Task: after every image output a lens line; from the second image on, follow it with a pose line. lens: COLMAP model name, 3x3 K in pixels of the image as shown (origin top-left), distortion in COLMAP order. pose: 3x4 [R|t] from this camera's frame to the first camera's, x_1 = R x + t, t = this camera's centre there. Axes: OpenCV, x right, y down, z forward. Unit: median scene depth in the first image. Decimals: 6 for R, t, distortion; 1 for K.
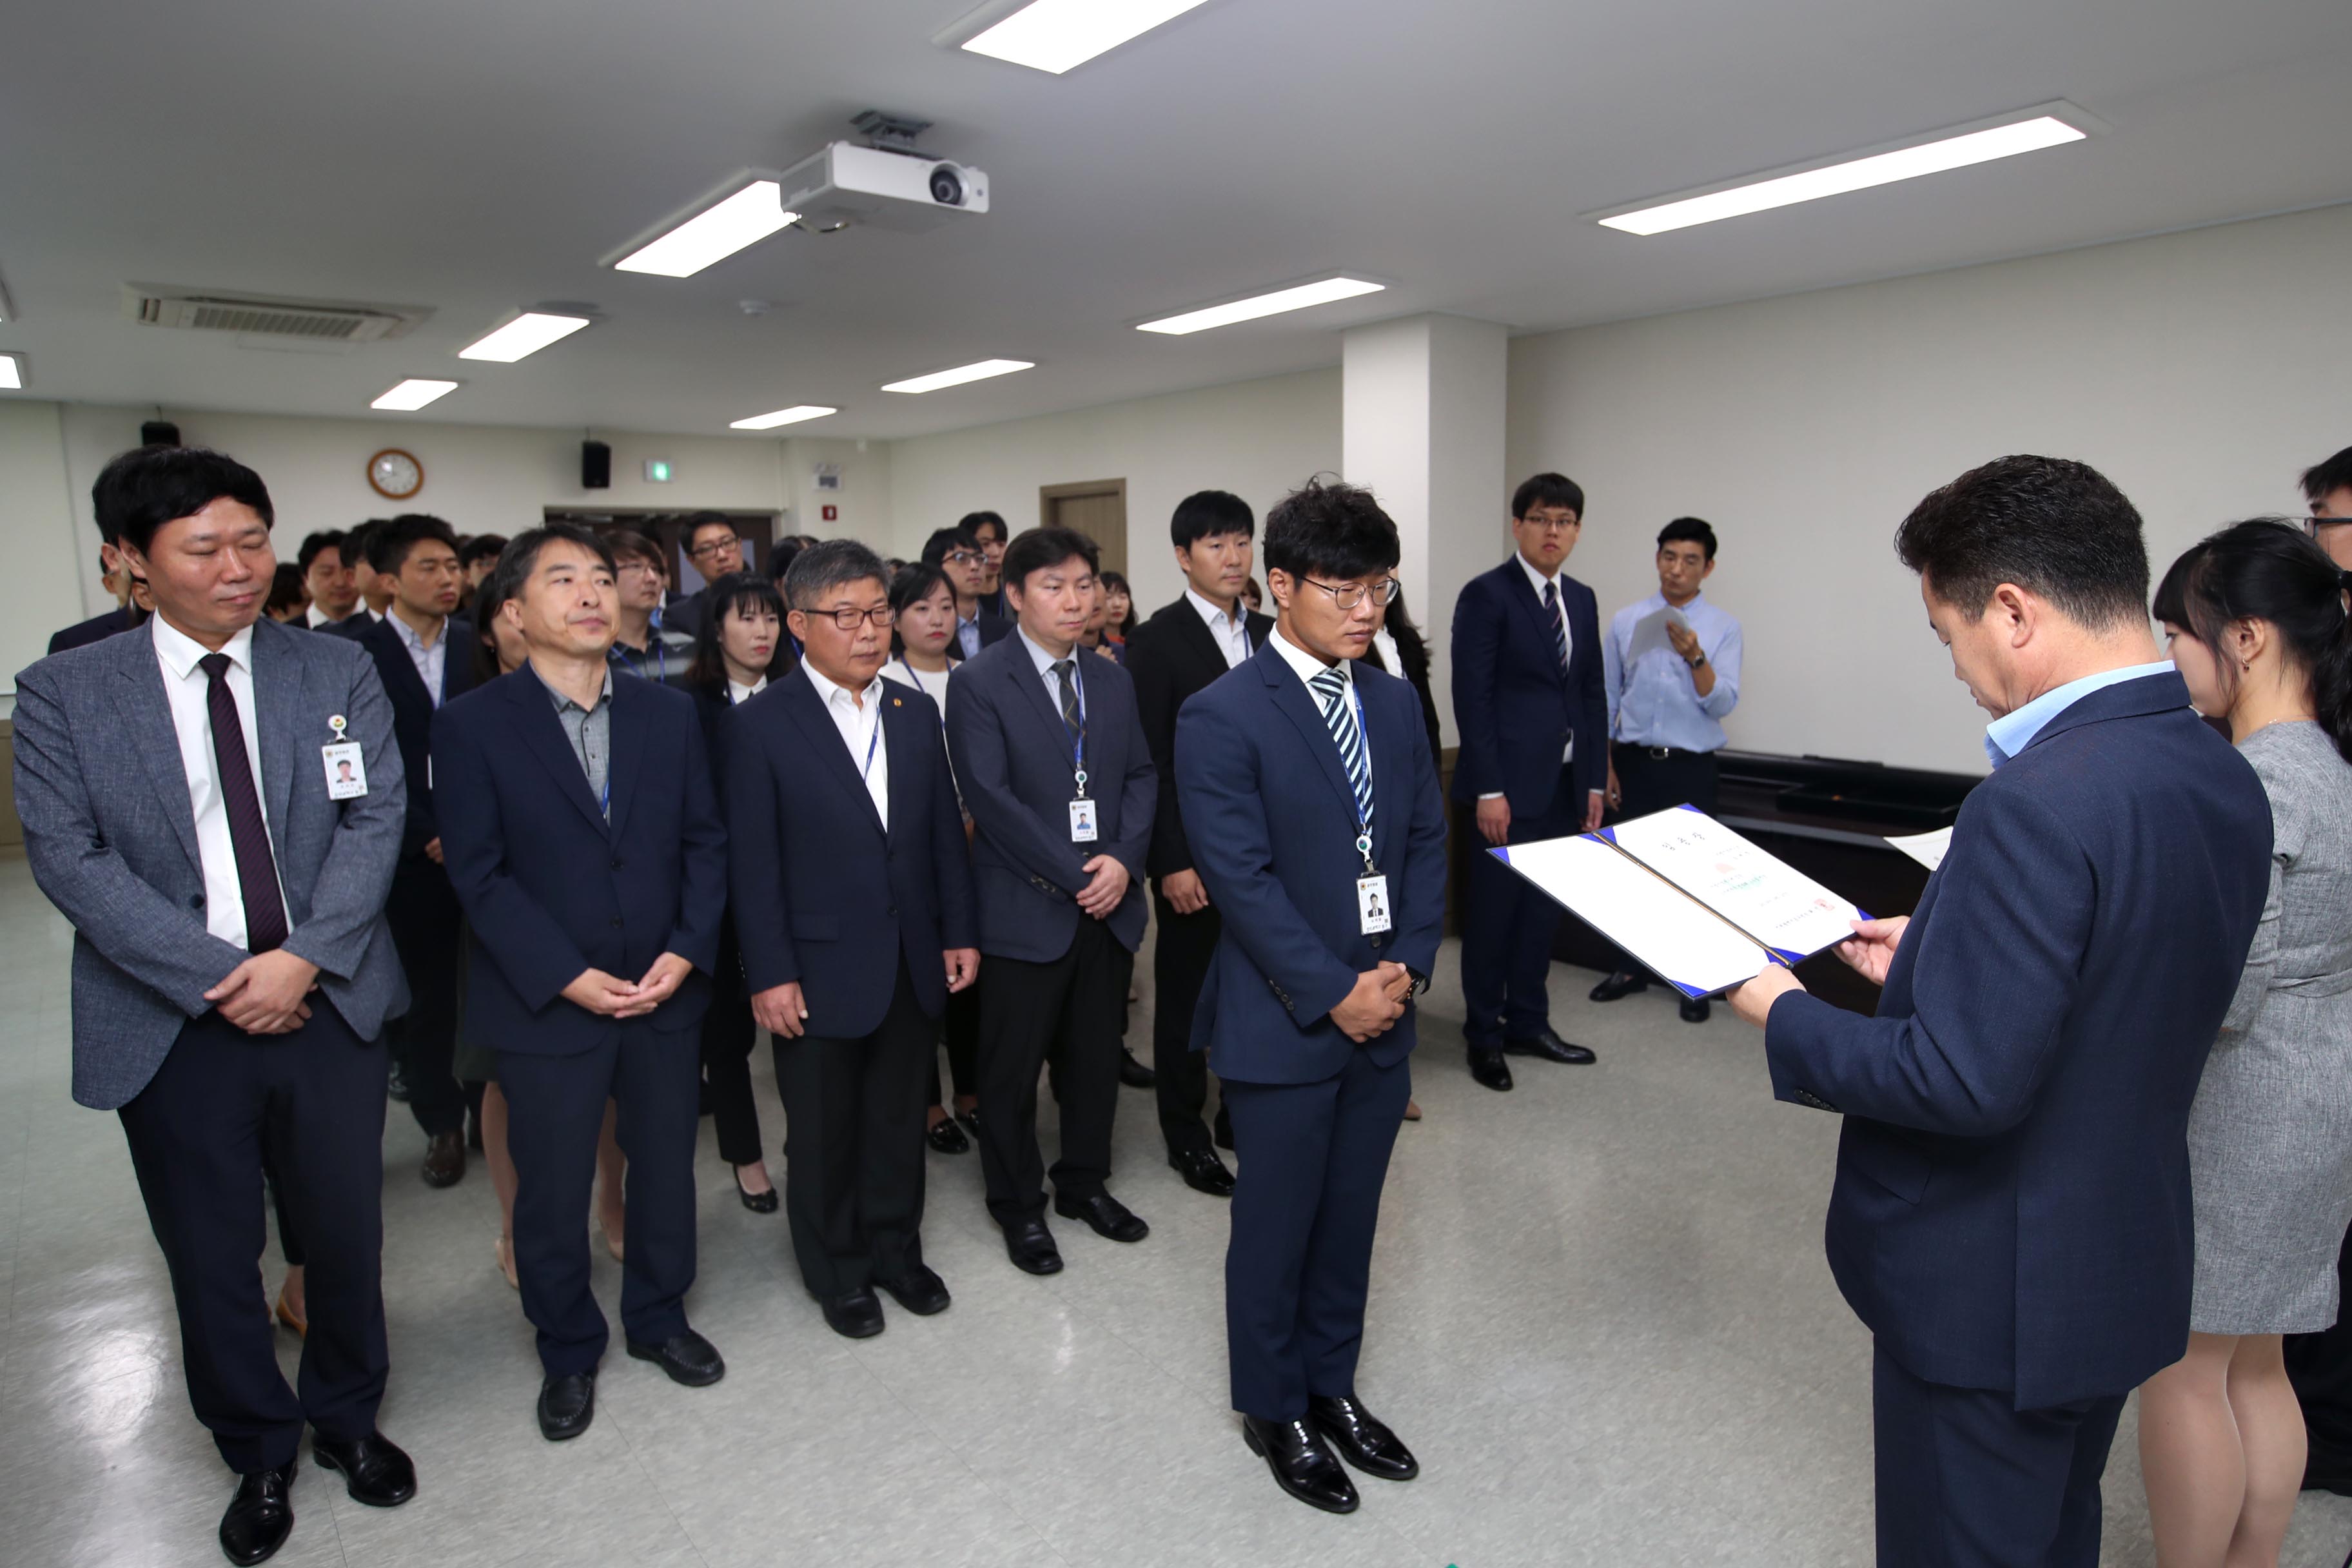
lens RADIAL K [[1379.4, 0, 1175.8], [0, 1379.4, 781.7], [0, 0, 1]] dist [0.003152, -0.000108]
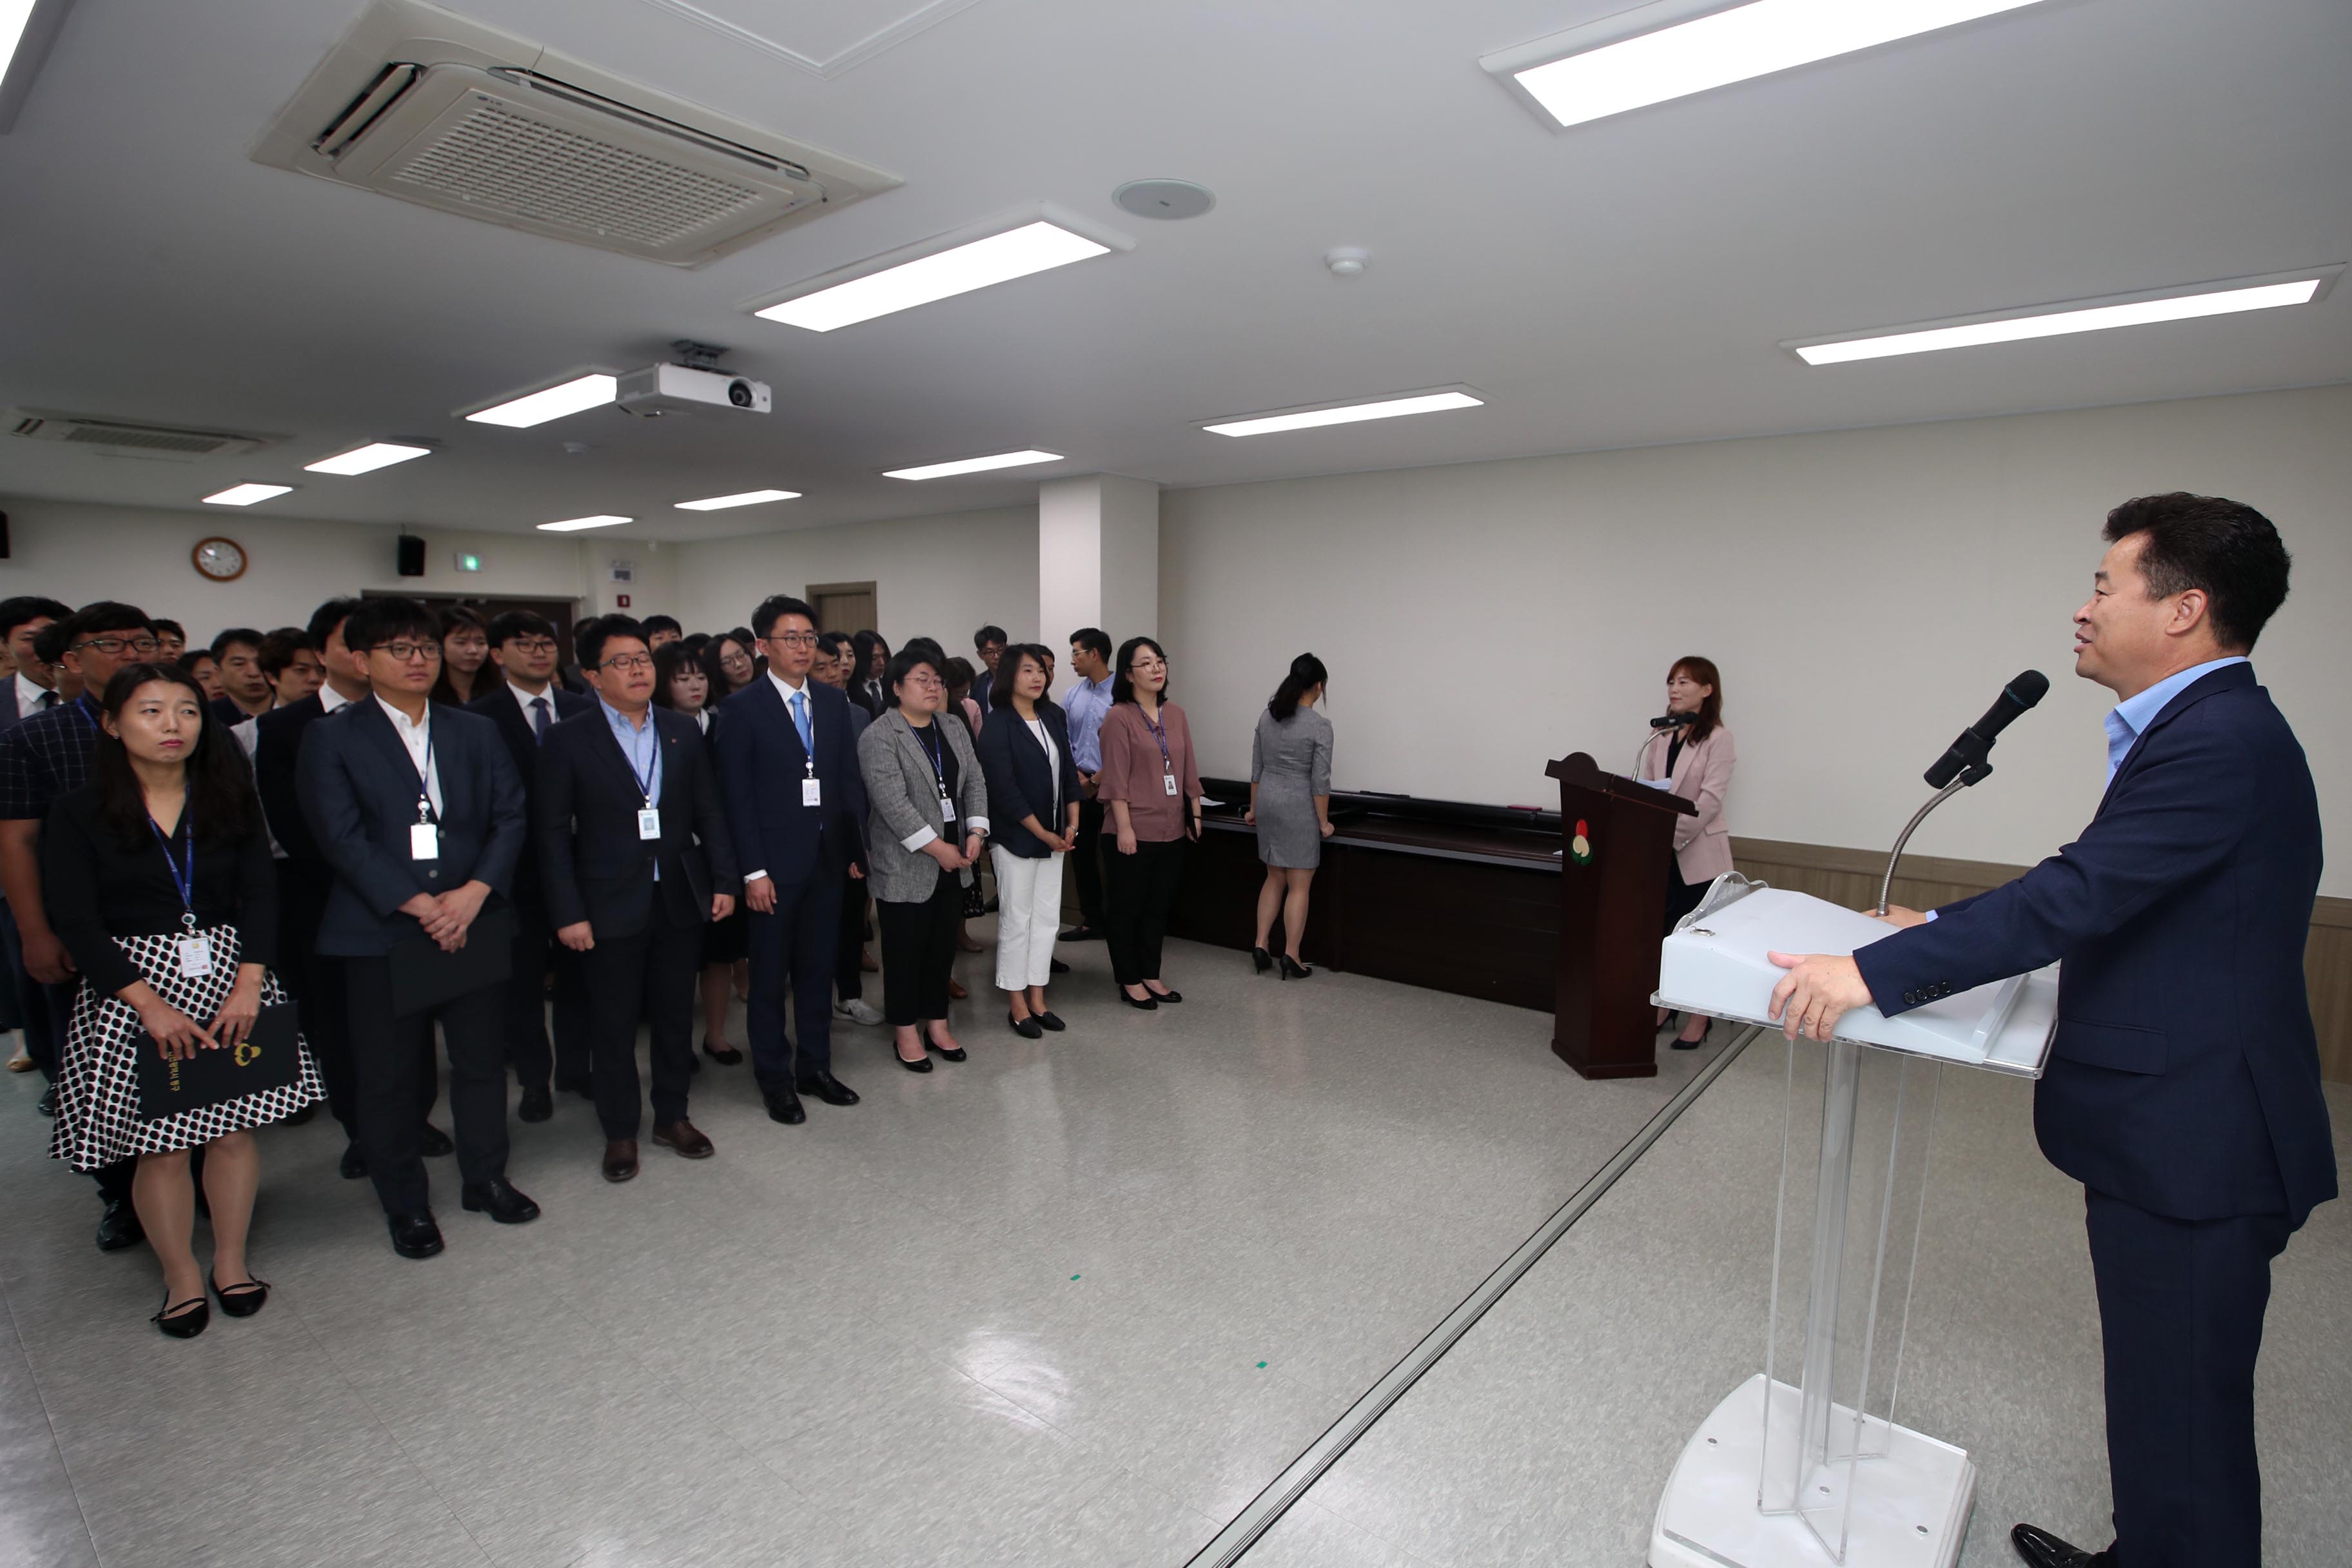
lens RADIAL K [[1130.9, 0, 1171.9], [0, 1130.9, 787.1], [0, 0, 1]] dist [-0.014102, 0.000348]
pose [[0.976853, -0.007287, 0.213787, 0.014904], [0.014357, 0.999399, -0.031537, 0.017259], [-0.213429, 0.033876, 0.976371, -0.180436]]
